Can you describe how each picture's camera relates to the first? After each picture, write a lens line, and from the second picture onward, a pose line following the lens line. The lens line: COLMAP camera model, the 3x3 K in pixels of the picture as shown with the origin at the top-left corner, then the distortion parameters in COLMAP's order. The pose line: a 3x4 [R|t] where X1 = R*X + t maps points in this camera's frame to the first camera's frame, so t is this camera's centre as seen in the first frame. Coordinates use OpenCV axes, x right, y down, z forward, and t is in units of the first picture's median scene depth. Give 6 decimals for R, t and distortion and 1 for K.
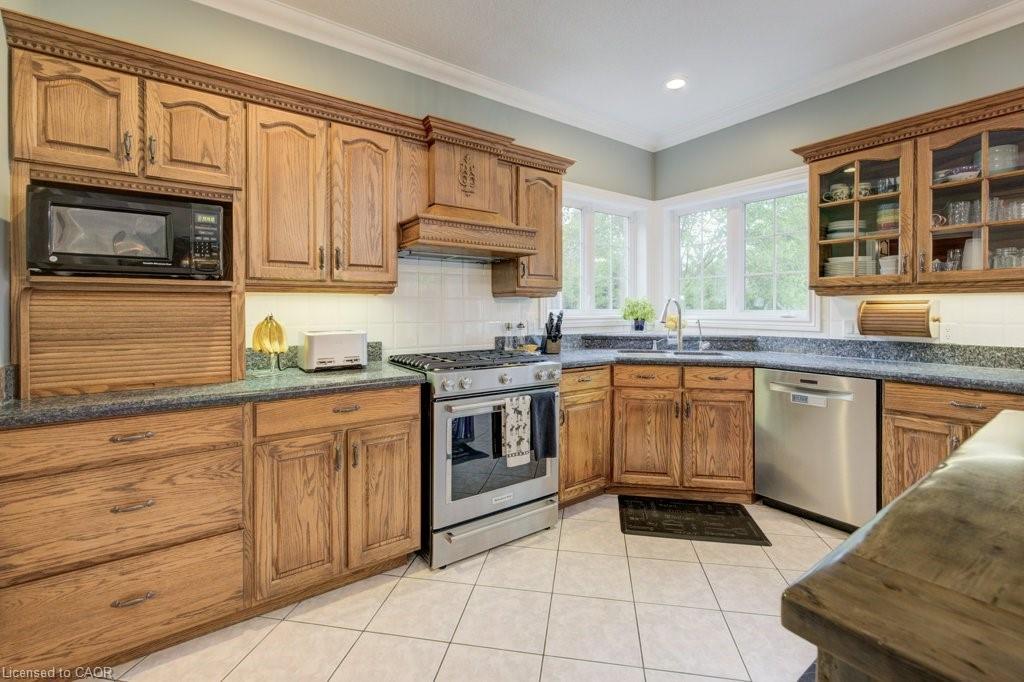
lens RADIAL K [[436.9, 0, 513.0], [0, 436.9, 314.4], [0, 0, 1]] dist [-0.001510, 0.000251]
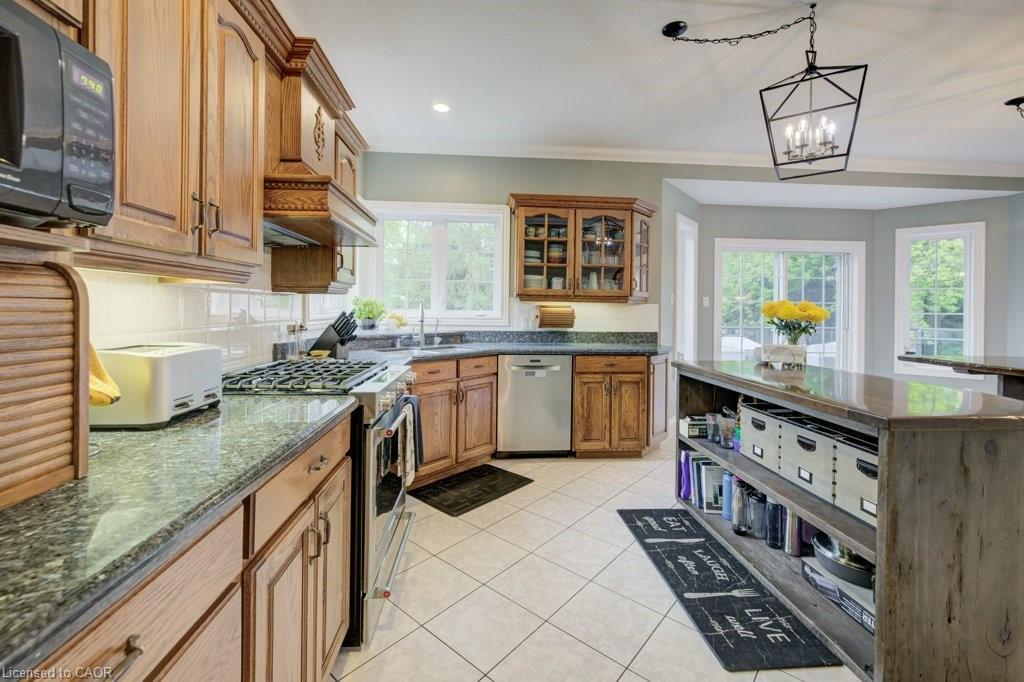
lens RADIAL K [[436.9, 0, 513.0], [0, 436.9, 314.4], [0, 0, 1]] dist [-0.001510, 0.000251]
pose [[0.515783, -0.001882, 0.856717, -0.551563], [-0.004201, 0.999980, 0.004726, -0.005634], [-0.856709, -0.006037, 0.515764, 0.296485]]
